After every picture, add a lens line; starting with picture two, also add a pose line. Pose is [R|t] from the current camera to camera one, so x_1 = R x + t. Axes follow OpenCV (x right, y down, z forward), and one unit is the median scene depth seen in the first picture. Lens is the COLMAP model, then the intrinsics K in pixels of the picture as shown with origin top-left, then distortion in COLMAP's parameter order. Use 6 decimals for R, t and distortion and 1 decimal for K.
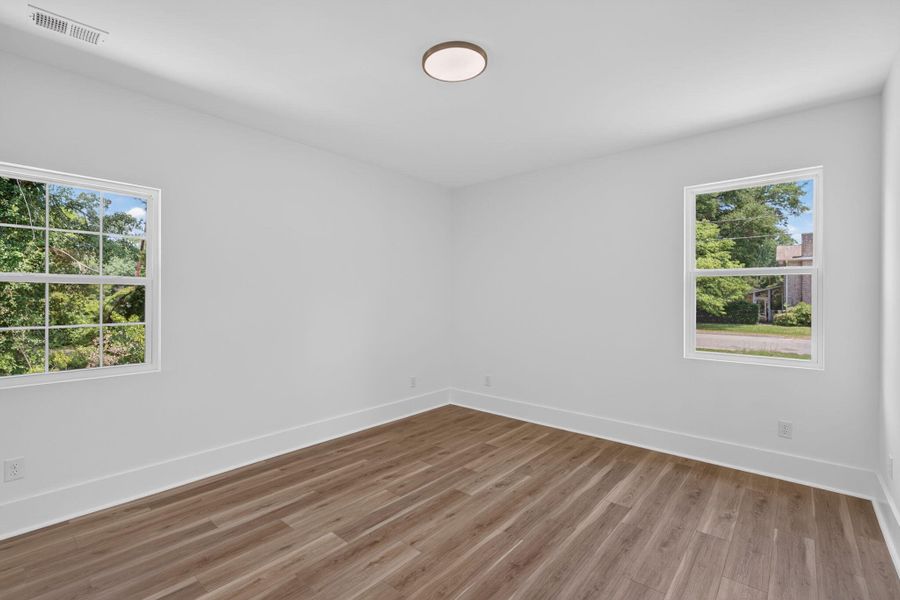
lens RADIAL K [[410.0, 0, 454.7], [0, 410.0, 297.6], [0, 0, 1]] dist [-0.003003, 0.001438]
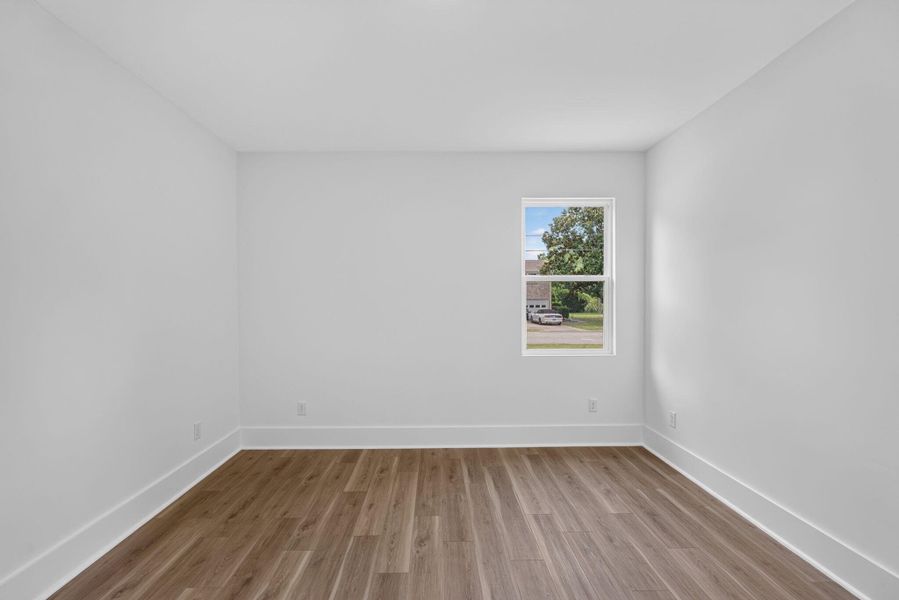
lens RADIAL K [[393.4, 0, 447.8], [0, 393.4, 298.0], [0, 0, 1]] dist [-0.008958, 0.000169]
pose [[0.760513, -0.002531, 0.649317, -0.293764], [0.016260, 0.999753, -0.015148, 0.000052], [-0.649119, 0.022078, 0.760367, 0.330154]]
